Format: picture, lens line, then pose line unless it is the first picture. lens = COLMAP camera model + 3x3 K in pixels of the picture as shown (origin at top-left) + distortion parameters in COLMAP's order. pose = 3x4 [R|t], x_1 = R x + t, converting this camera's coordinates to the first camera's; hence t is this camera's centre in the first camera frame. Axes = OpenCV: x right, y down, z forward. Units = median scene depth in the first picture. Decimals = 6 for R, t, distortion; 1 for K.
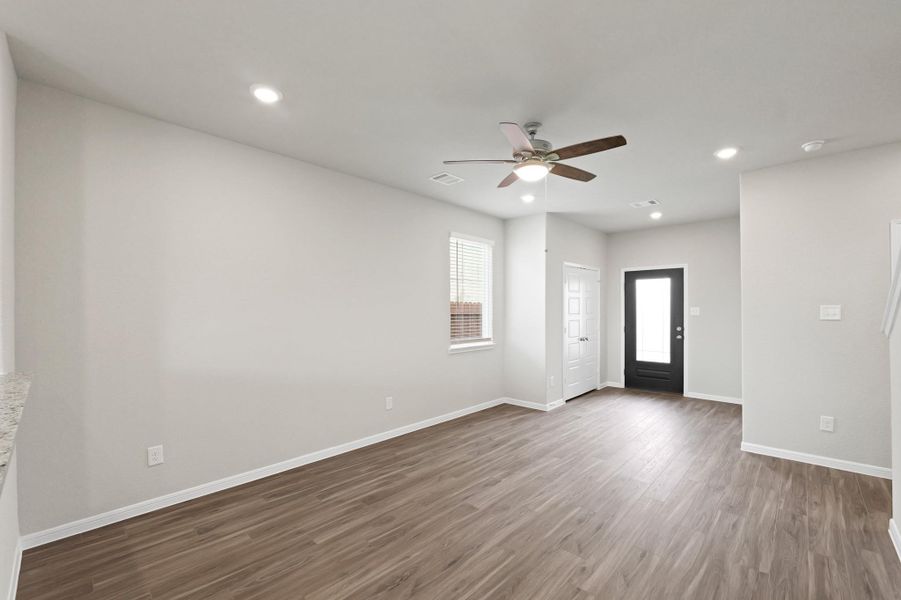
lens RADIAL K [[373.2, 0, 452.0], [0, 373.2, 307.1], [0, 0, 1]] dist [-0.013147, 0.000784]
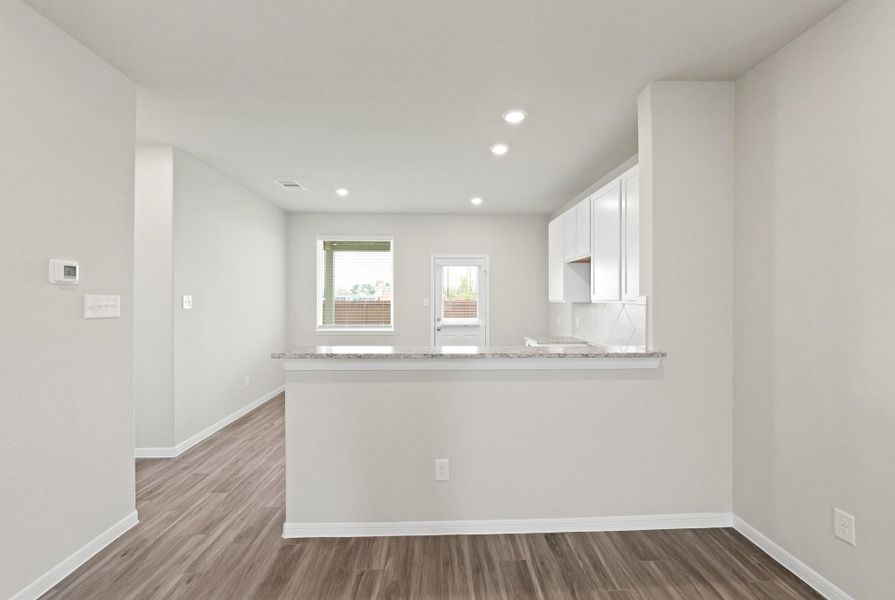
lens RADIAL K [[370.7, 0, 448.6], [0, 370.7, 304.1], [0, 0, 1]] dist [-0.013147, 0.000784]
pose [[-0.697027, 0.010480, -0.716968, 0.072941], [0.004177, 0.999936, 0.010556, 0.002718], [0.717033, 0.004363, -0.697026, 0.542615]]
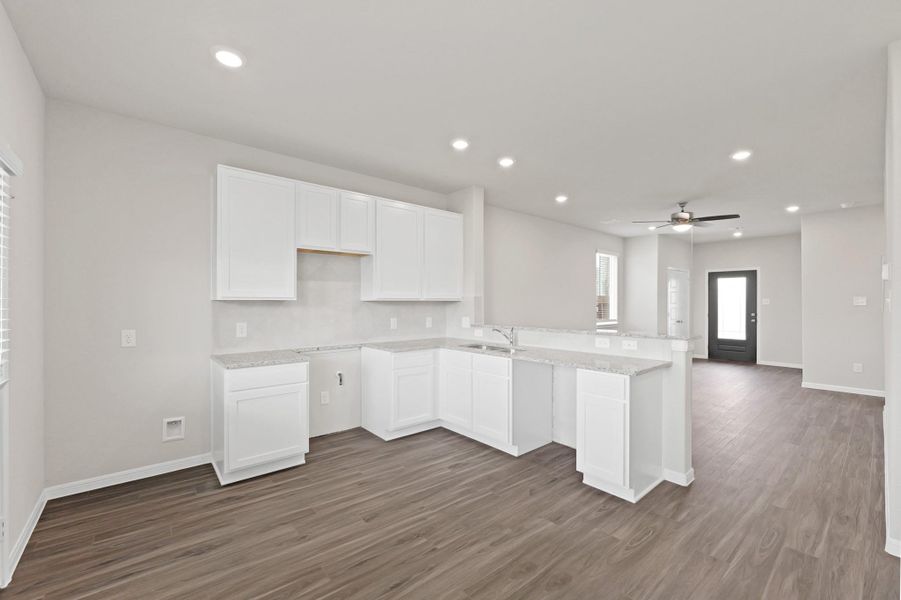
lens RADIAL K [[373.2, 0, 447.3], [0, 373.2, 301.2], [0, 0, 1]] dist [-0.013147, 0.000784]
pose [[0.994003, 0.001446, -0.109339, -0.467225], [-0.001201, 0.999997, 0.002304, 0.010093], [0.109342, -0.002159, 0.994002, -0.619977]]
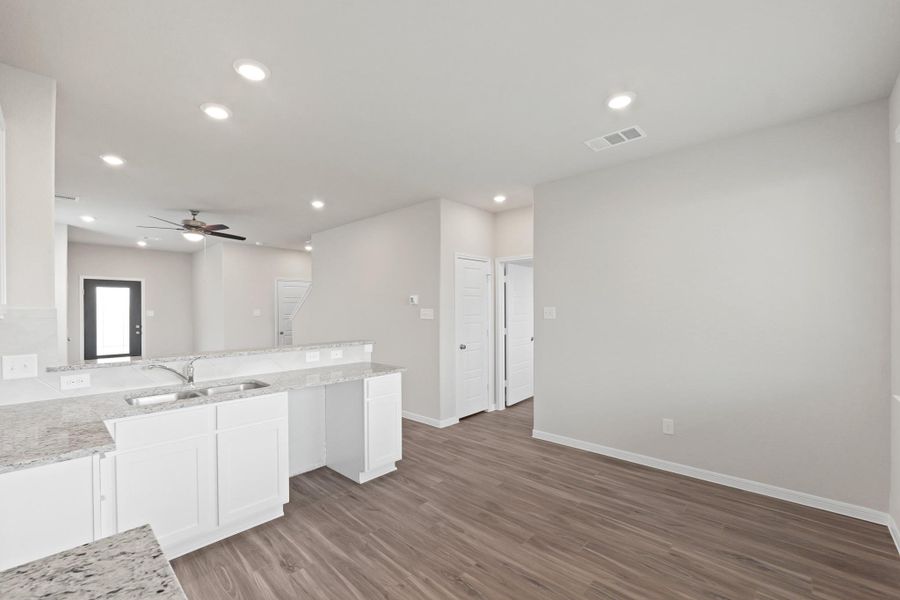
lens RADIAL K [[372.8, 0, 451.9], [0, 372.8, 308.6], [0, 0, 1]] dist [-0.013147, 0.000784]
pose [[-0.024219, 0.006264, 0.999687, -0.985070], [-0.001365, 0.999979, -0.006299, 0.000735], [-0.999706, -0.001517, -0.024210, -0.132096]]
